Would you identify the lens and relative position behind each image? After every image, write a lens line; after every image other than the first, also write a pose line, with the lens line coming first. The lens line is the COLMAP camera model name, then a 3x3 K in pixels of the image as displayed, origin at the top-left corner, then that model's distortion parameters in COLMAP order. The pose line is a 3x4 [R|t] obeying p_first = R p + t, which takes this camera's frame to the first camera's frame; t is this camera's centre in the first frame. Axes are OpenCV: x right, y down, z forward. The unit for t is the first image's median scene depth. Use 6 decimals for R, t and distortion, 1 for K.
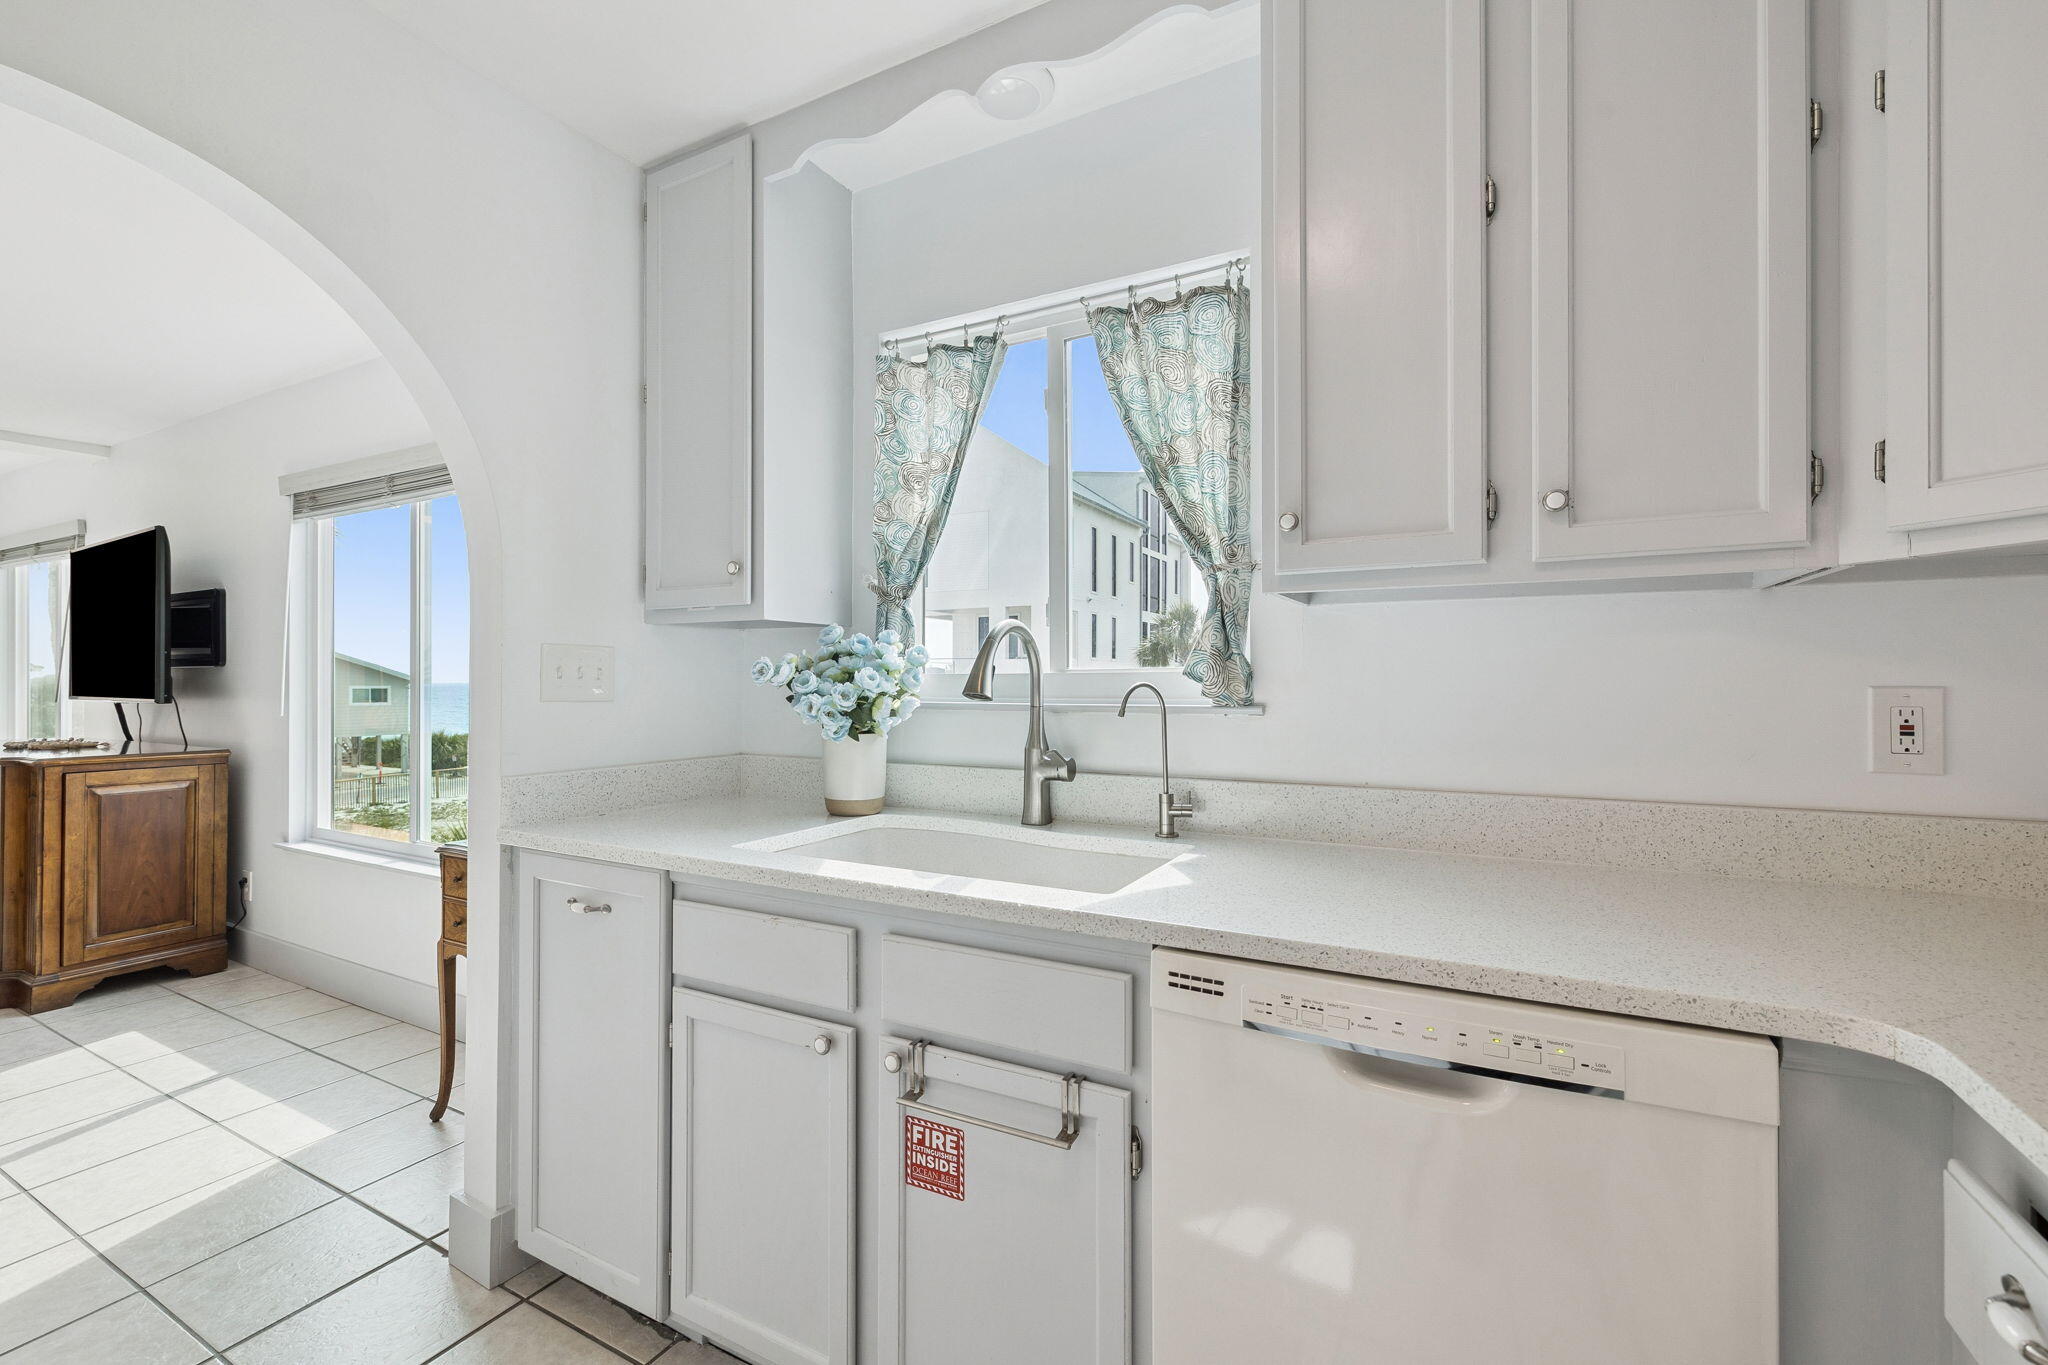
lens RADIAL K [[820.9, 0, 994.8], [0, 820.9, 680.0], [0, 0, 1]] dist [-0.002694, -0.000257]
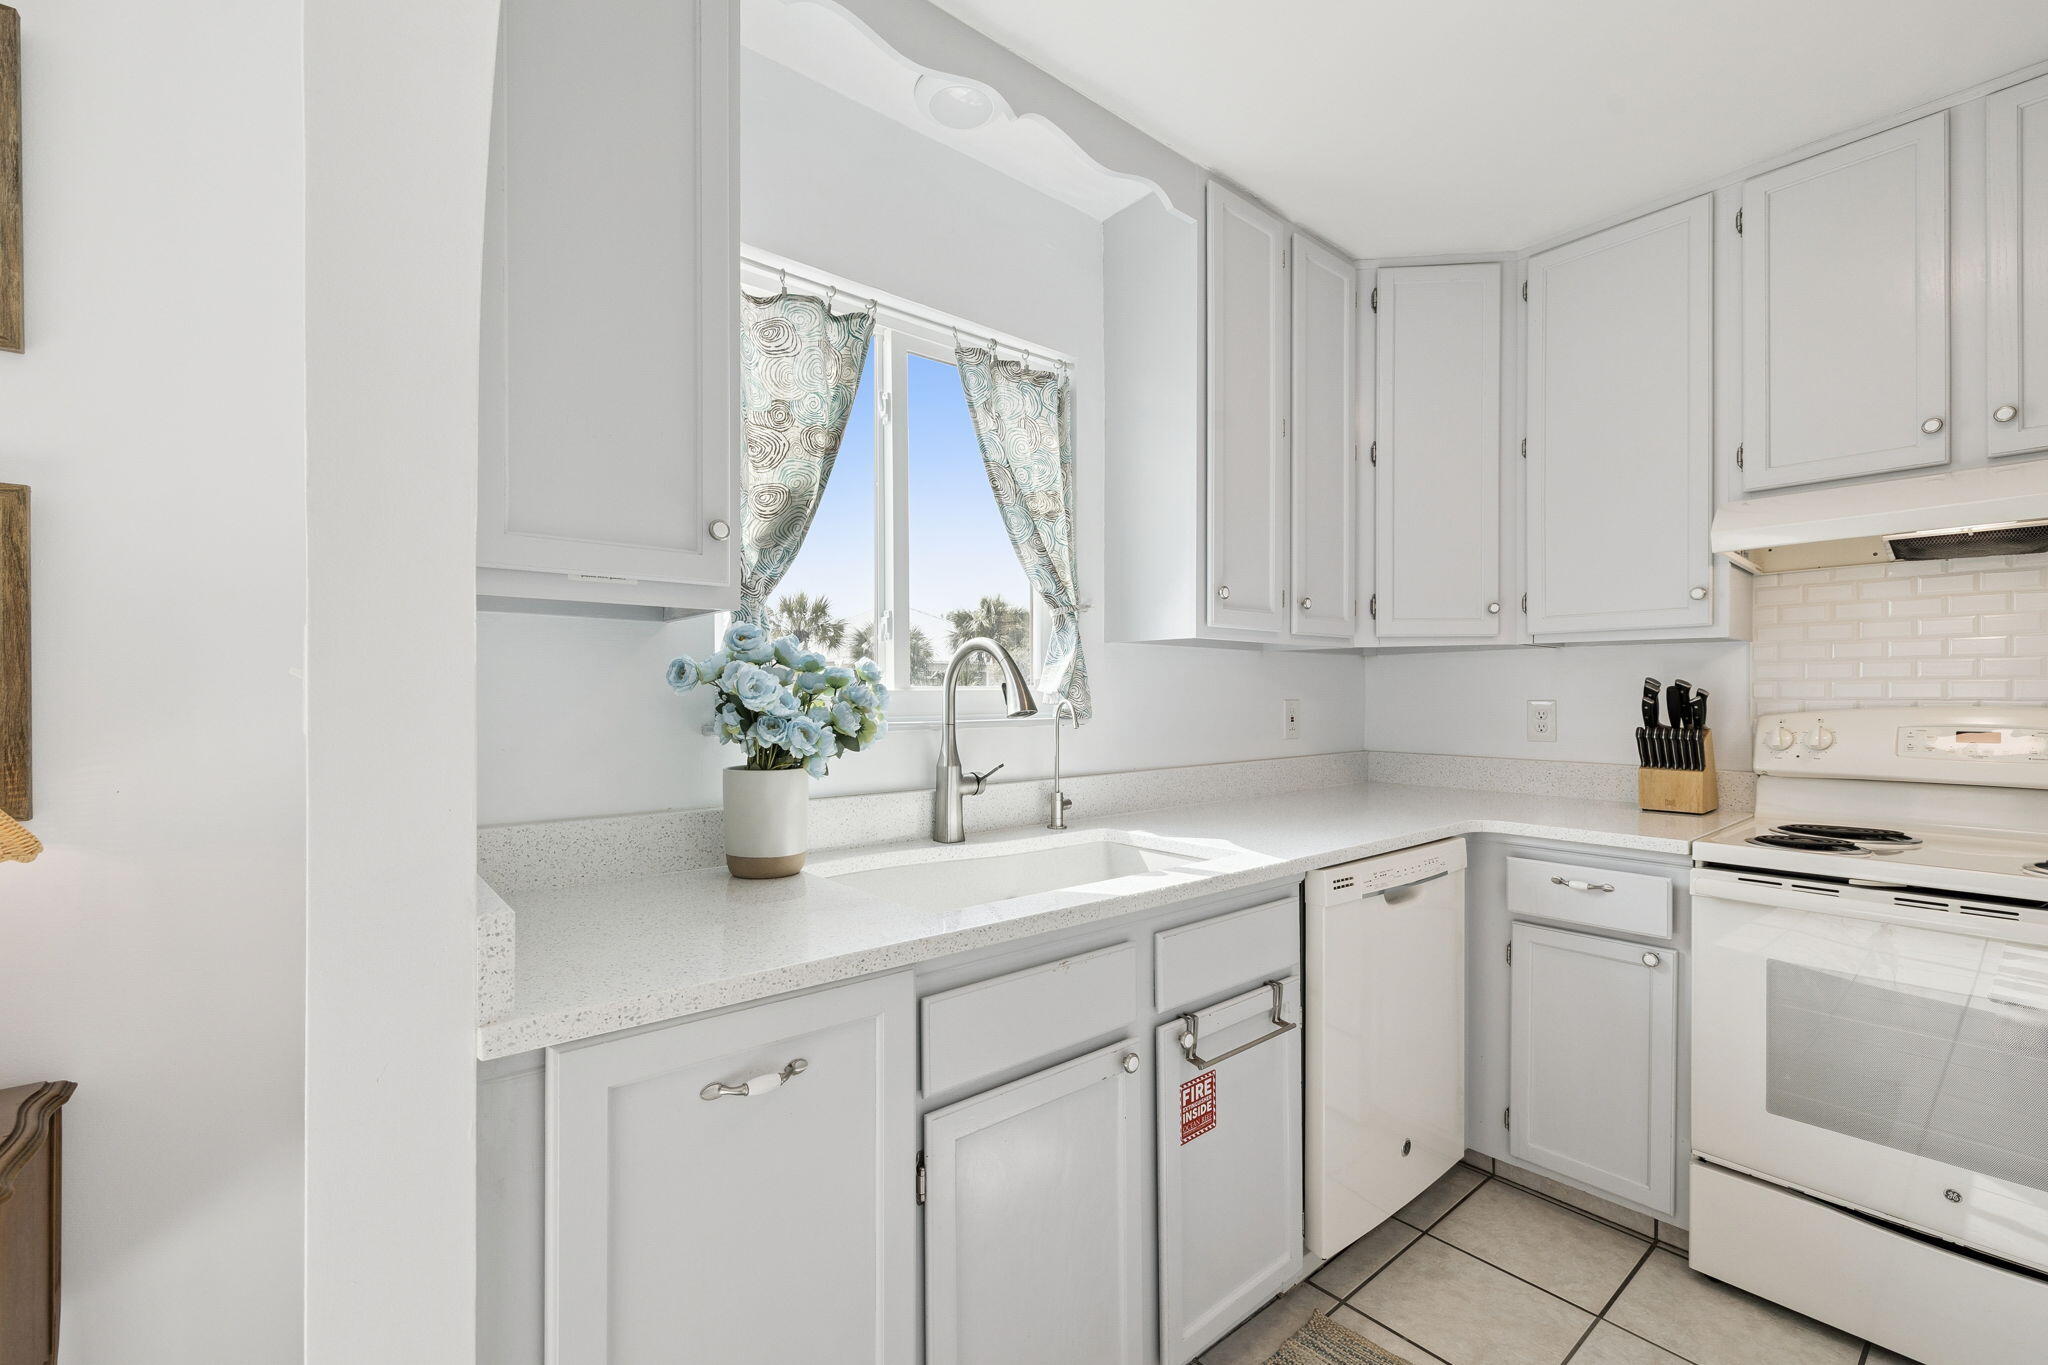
lens RADIAL K [[865.3, 0, 1019.3], [0, 865.3, 700.6], [0, 0, 1]] dist [0.000912, 0.000030]
pose [[0.388921, -0.007491, 0.921240, -1.194781], [0.002414, 0.999972, 0.007112, -0.006398], [-0.921268, -0.000542, 0.388928, 0.690752]]
